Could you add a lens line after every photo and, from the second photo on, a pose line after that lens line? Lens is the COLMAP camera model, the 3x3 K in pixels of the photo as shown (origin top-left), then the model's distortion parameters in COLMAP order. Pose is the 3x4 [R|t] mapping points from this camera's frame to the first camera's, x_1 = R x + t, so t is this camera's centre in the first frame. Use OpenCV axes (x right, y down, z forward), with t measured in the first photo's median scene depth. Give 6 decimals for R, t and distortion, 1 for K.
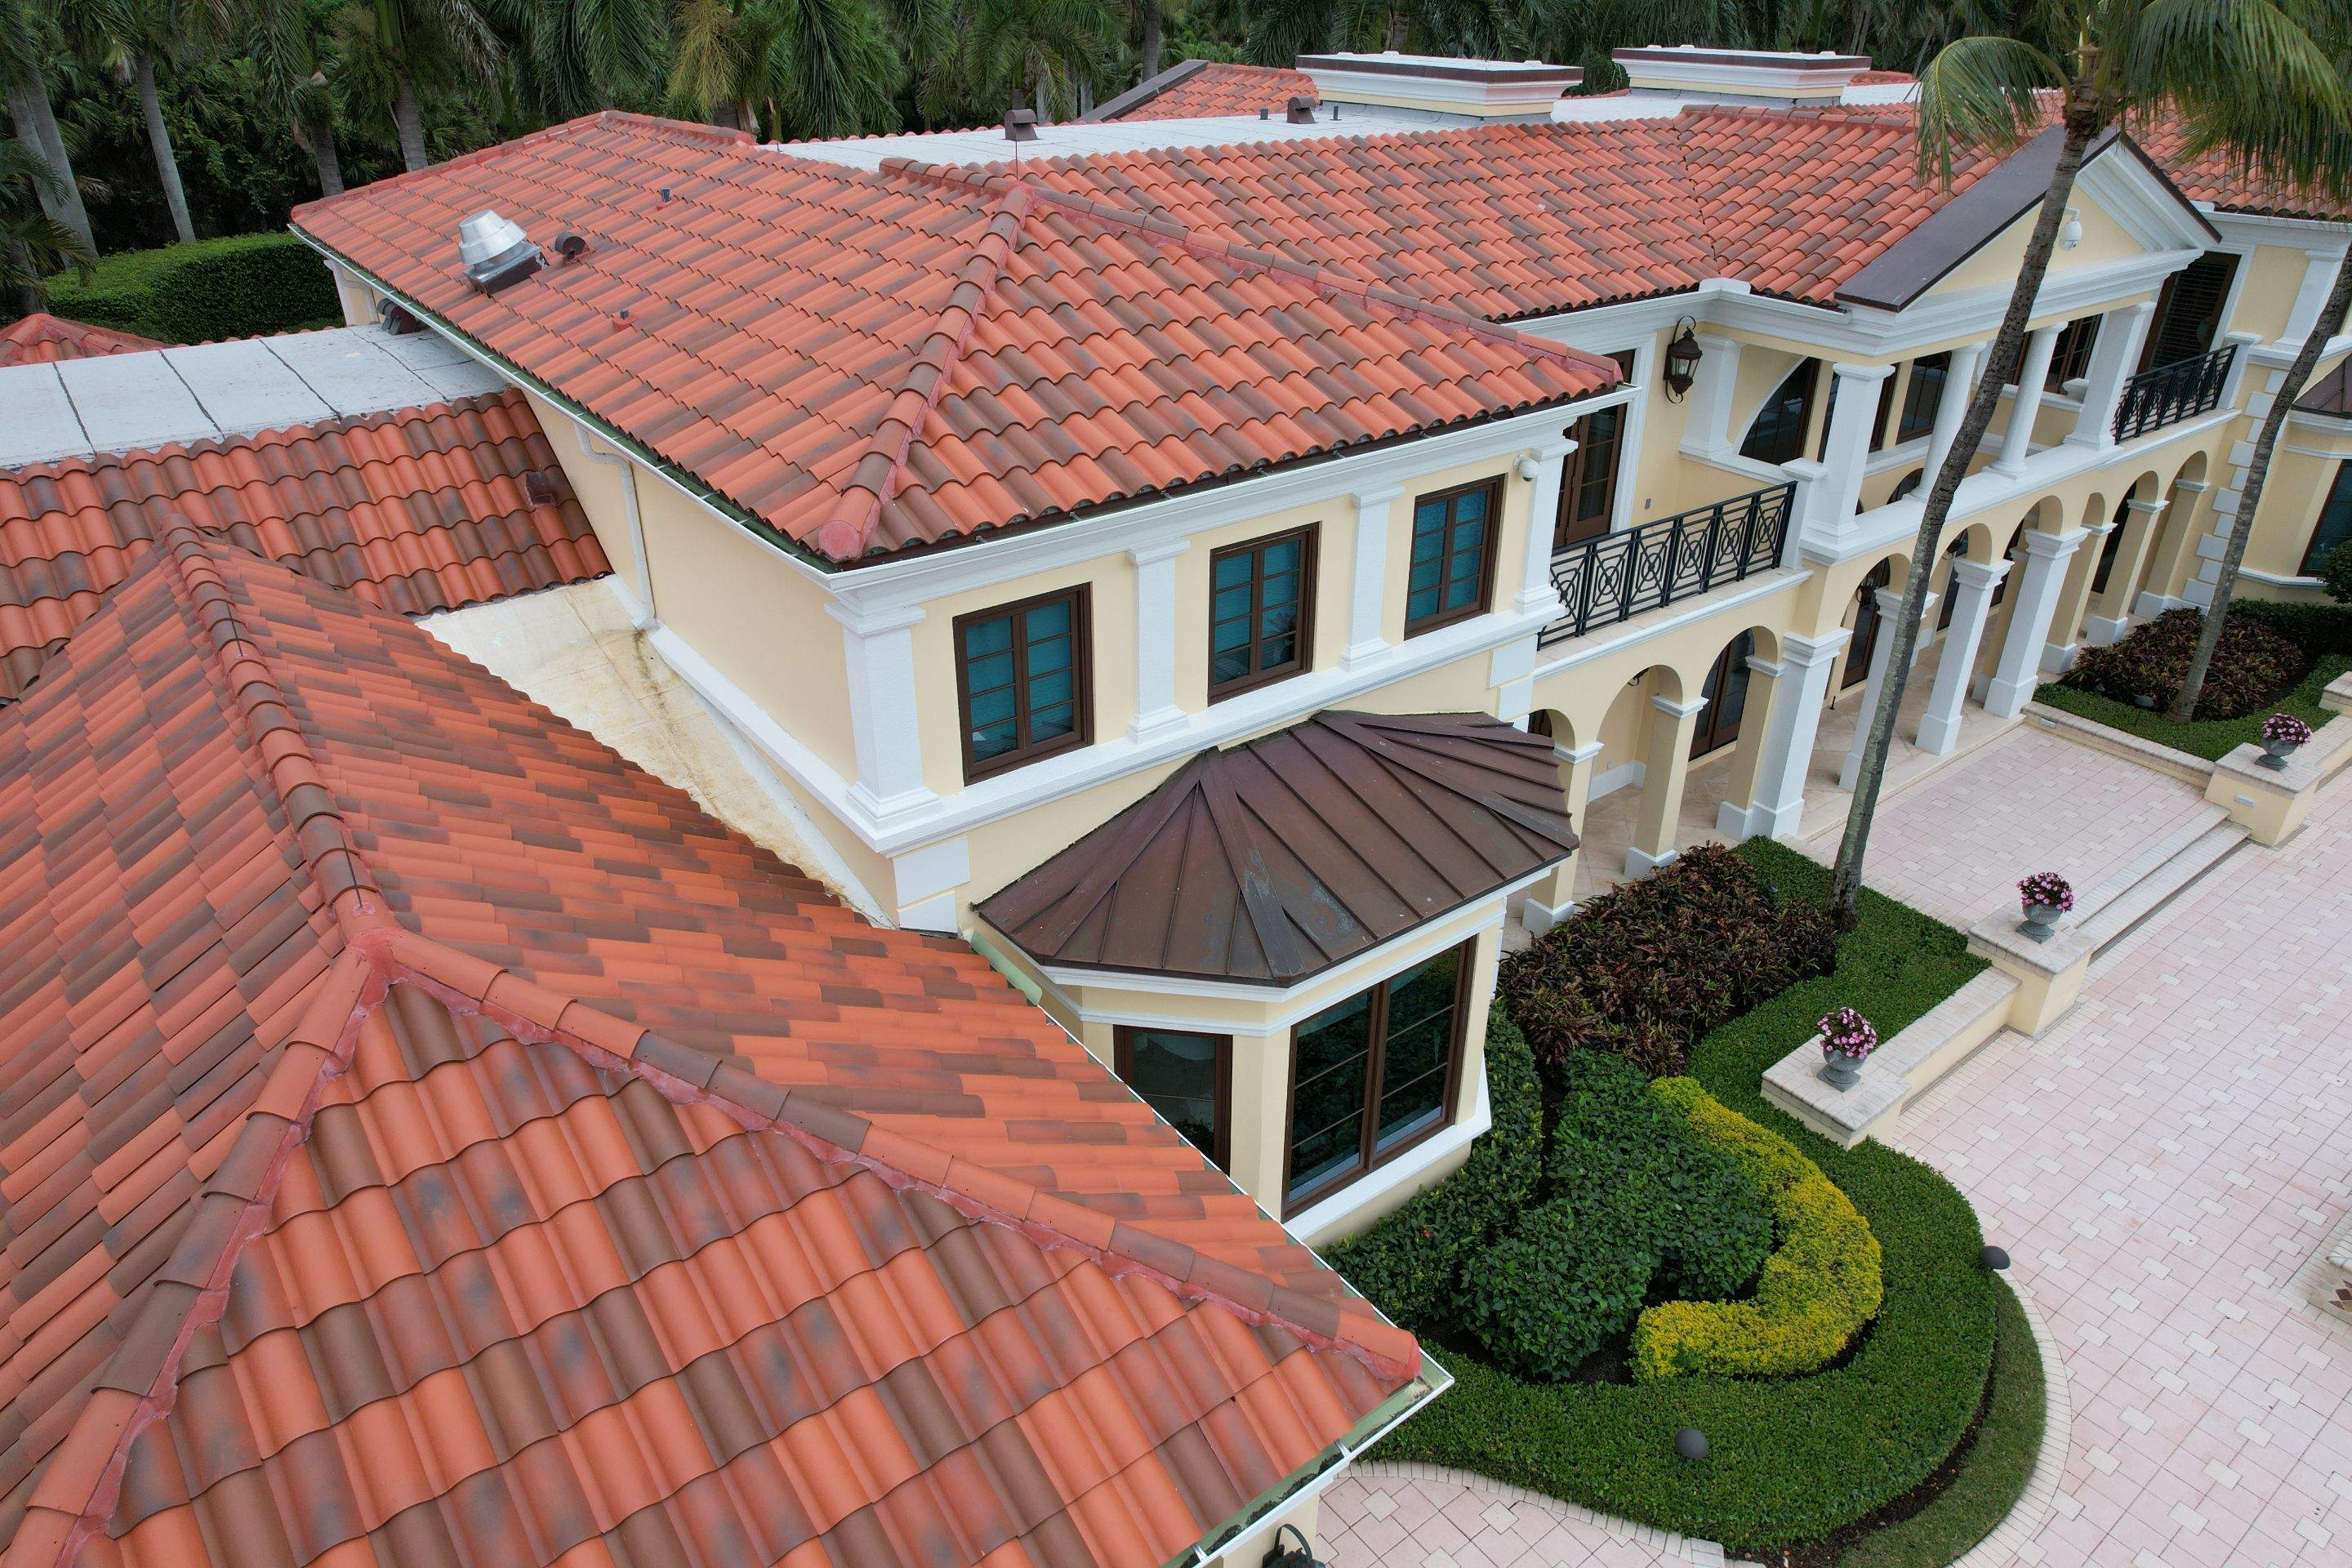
lens RADIAL K [[1506.1, 0, 1192.5], [0, 1506.1, 769.1], [0, 0, 1]] dist [-0.079248, 0.070774]
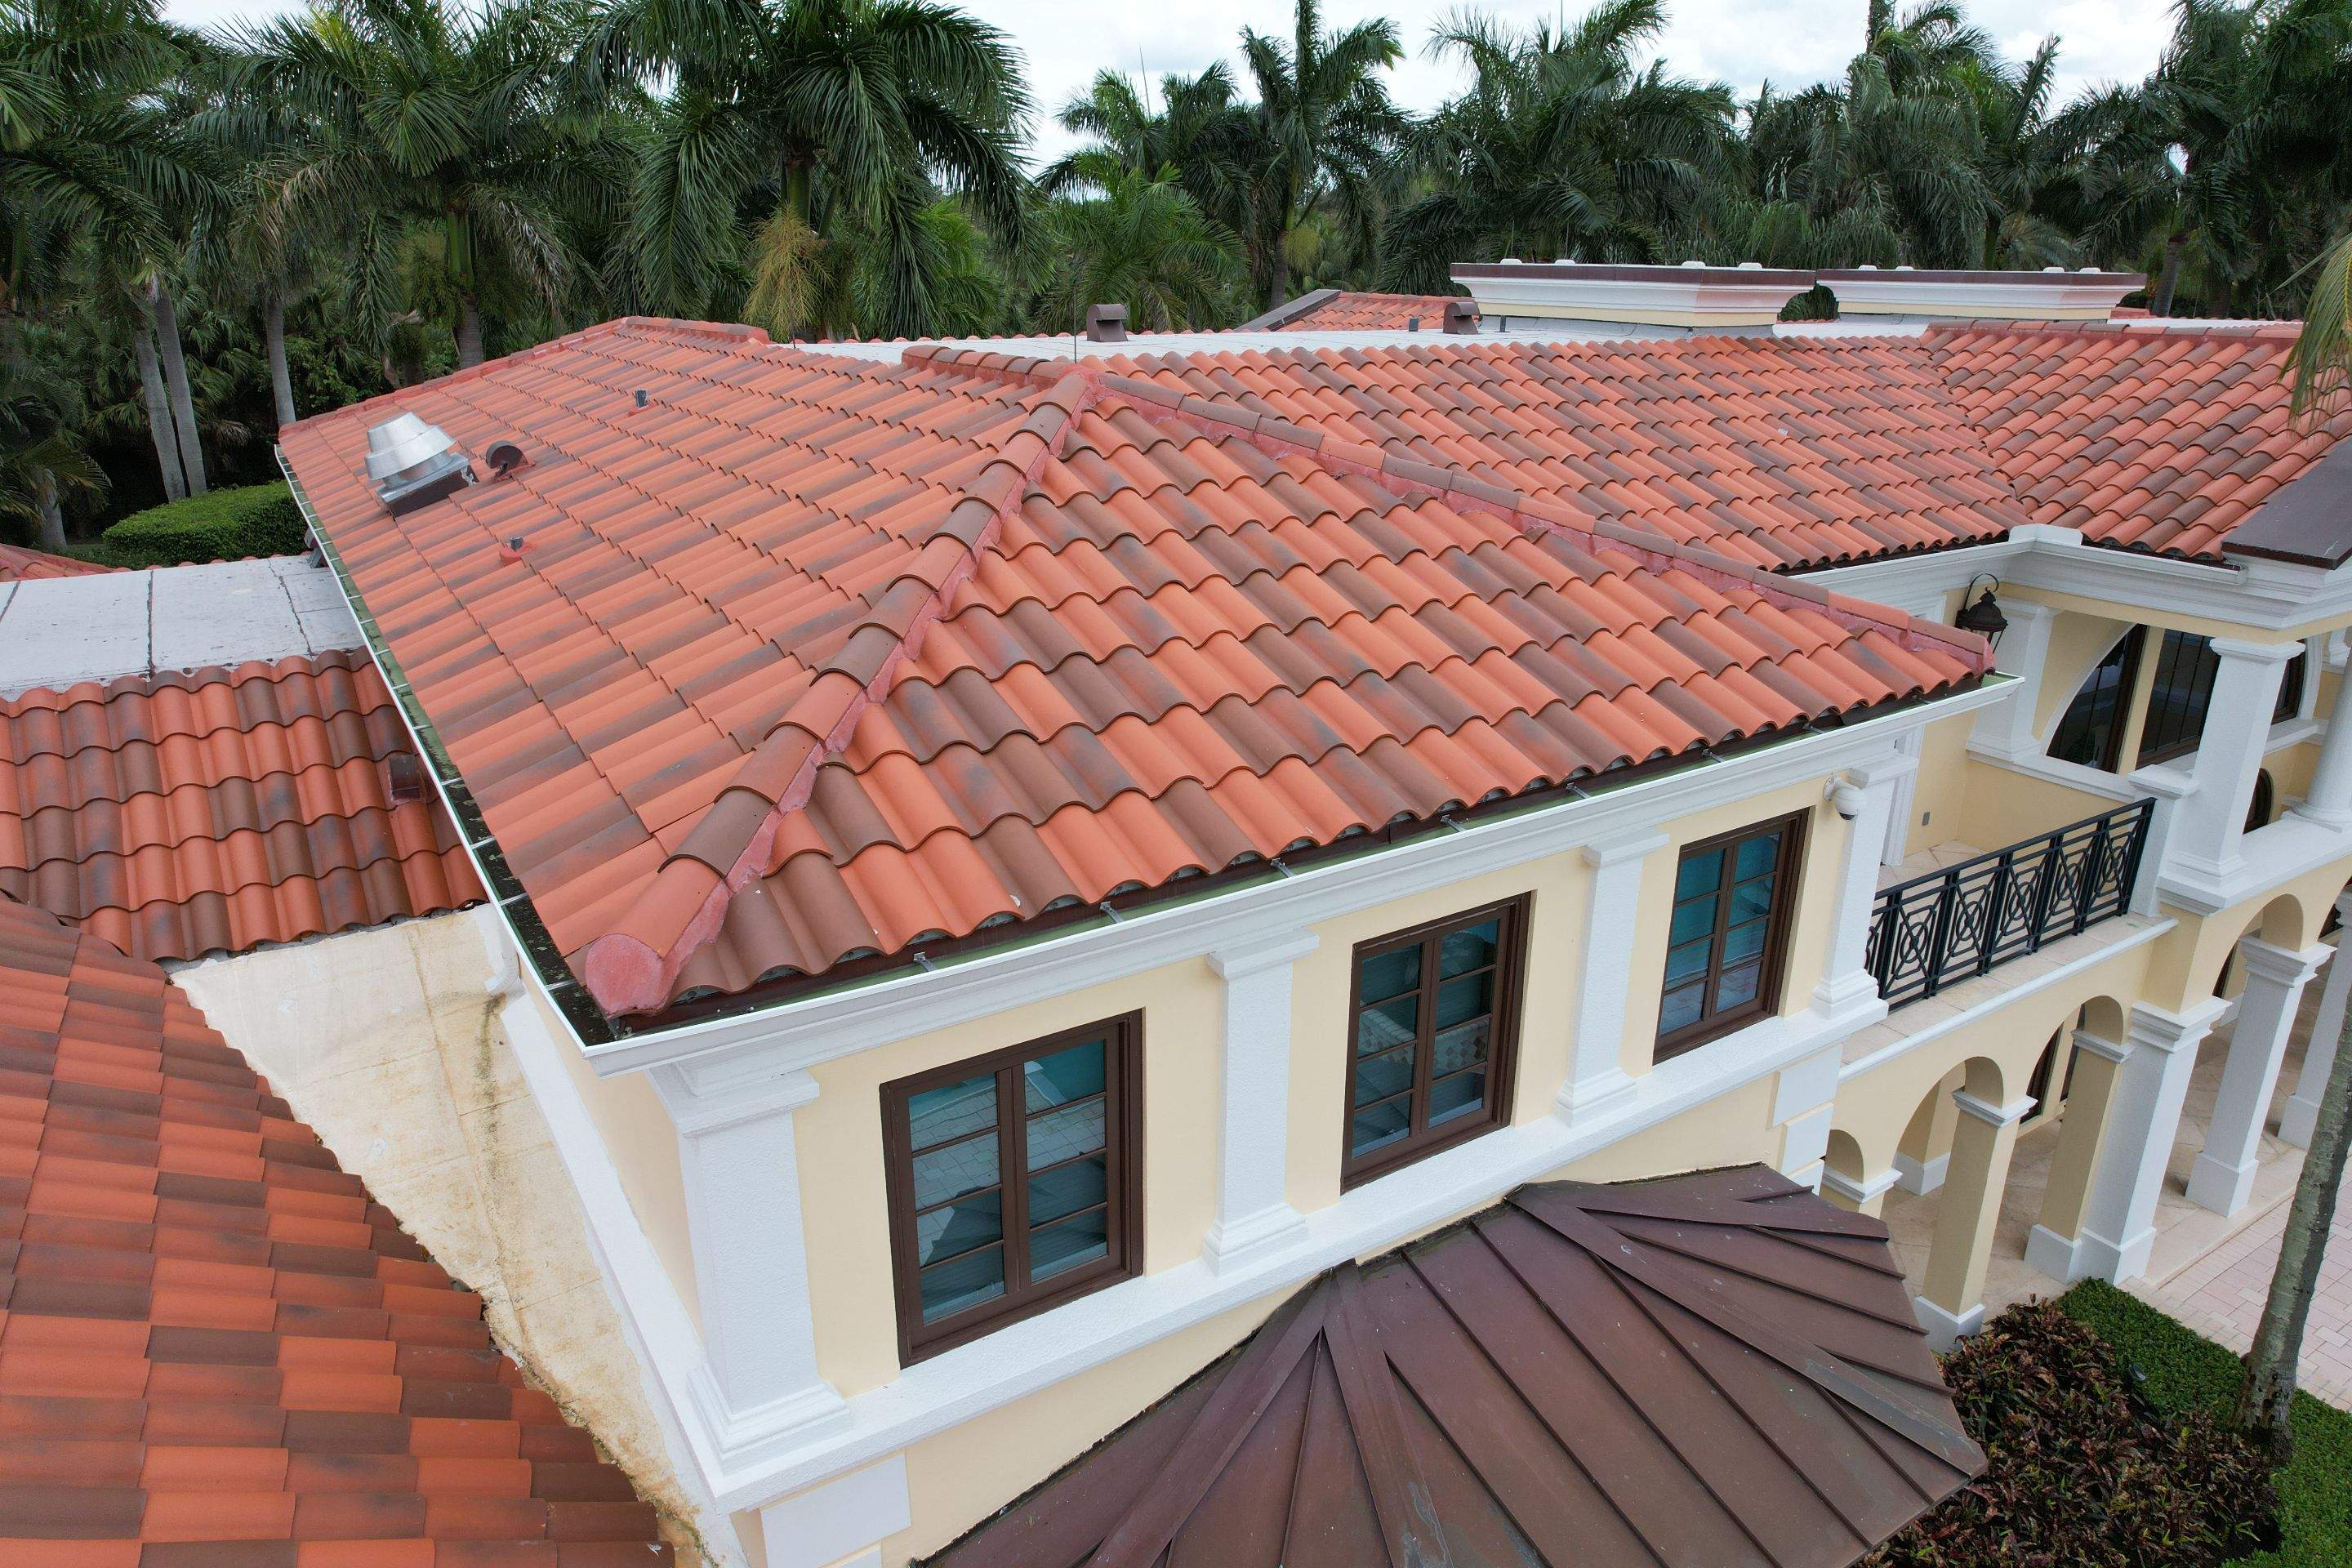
lens RADIAL K [[1507.7, 0, 1193.7], [0, 1507.7, 773.3], [0, 0, 1]] dist [-0.084876, 0.083262]
pose [[0.996900, 0.025404, -0.074463, -0.006662], [-0.036971, 0.986692, -0.158343, -0.095775], [0.069449, 0.160606, 0.984572, 0.333990]]
